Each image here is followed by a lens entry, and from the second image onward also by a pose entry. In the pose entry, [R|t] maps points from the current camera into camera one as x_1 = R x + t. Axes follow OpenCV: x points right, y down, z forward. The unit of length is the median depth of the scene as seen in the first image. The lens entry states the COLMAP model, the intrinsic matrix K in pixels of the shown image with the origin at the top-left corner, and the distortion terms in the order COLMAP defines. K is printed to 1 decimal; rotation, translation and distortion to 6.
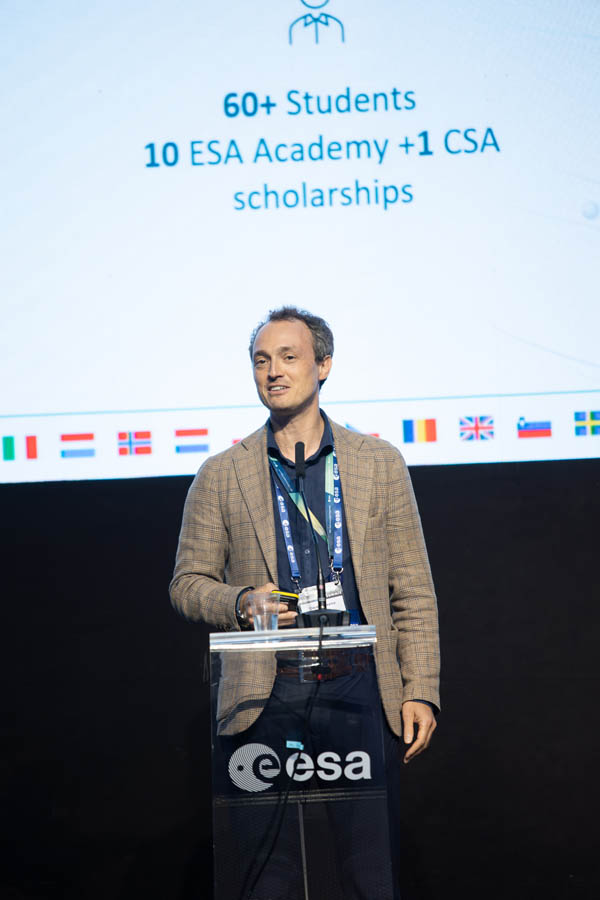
lens RADIAL K [[5188.0, 0, 283.8], [0, 5188.0, 450.3], [0, 0, 1]] dist [1.698364, 10.619953]
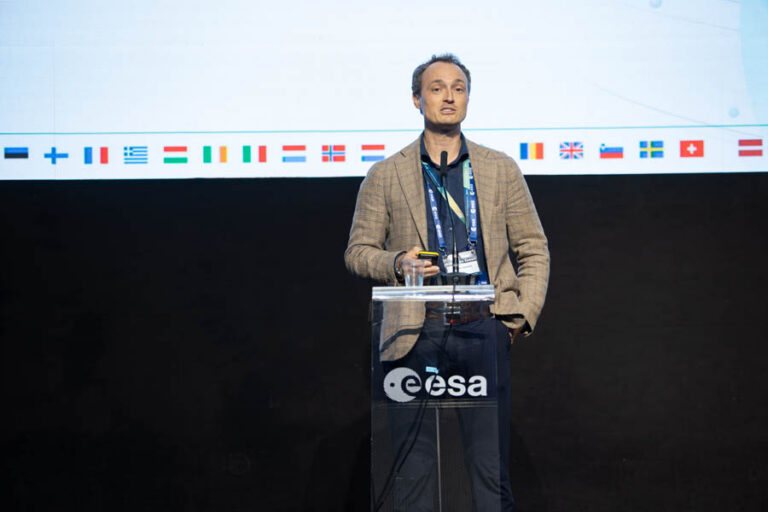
lens RADIAL K [[2876.6, 0, 384.0], [0, 2876.6, 256.0], [0, 0, 1]] dist [0.272536, 0.920440]
pose [[0.999152, 0.032819, -0.024869, 0.006149], [-0.032193, 0.999165, 0.025158, 0.006609], [0.025674, -0.024336, 0.999374, 0.203928]]
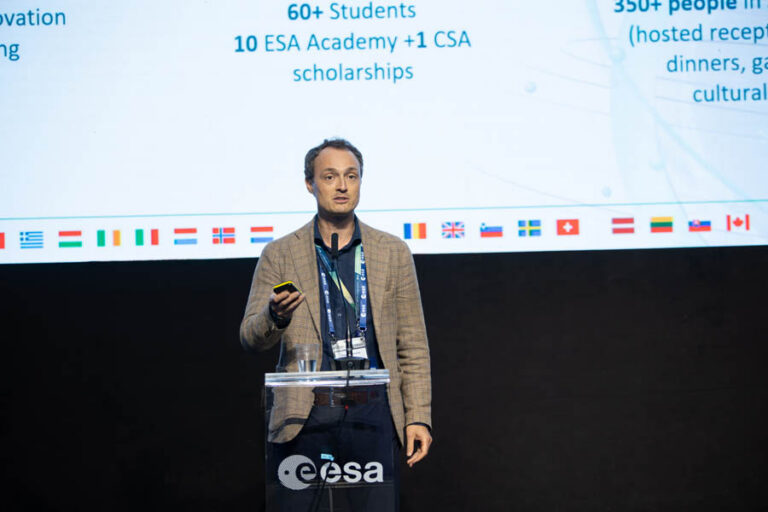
lens RADIAL K [[2347.5, 0, 384.0], [0, 2347.5, 256.0], [0, 0, 1]] dist [0.023482, -0.087742]
pose [[0.999506, 0.018849, 0.025142, 0.000444], [-0.018874, 0.999822, 0.000749, 0.003127], [-0.025123, -0.001223, 0.999684, 0.329381]]
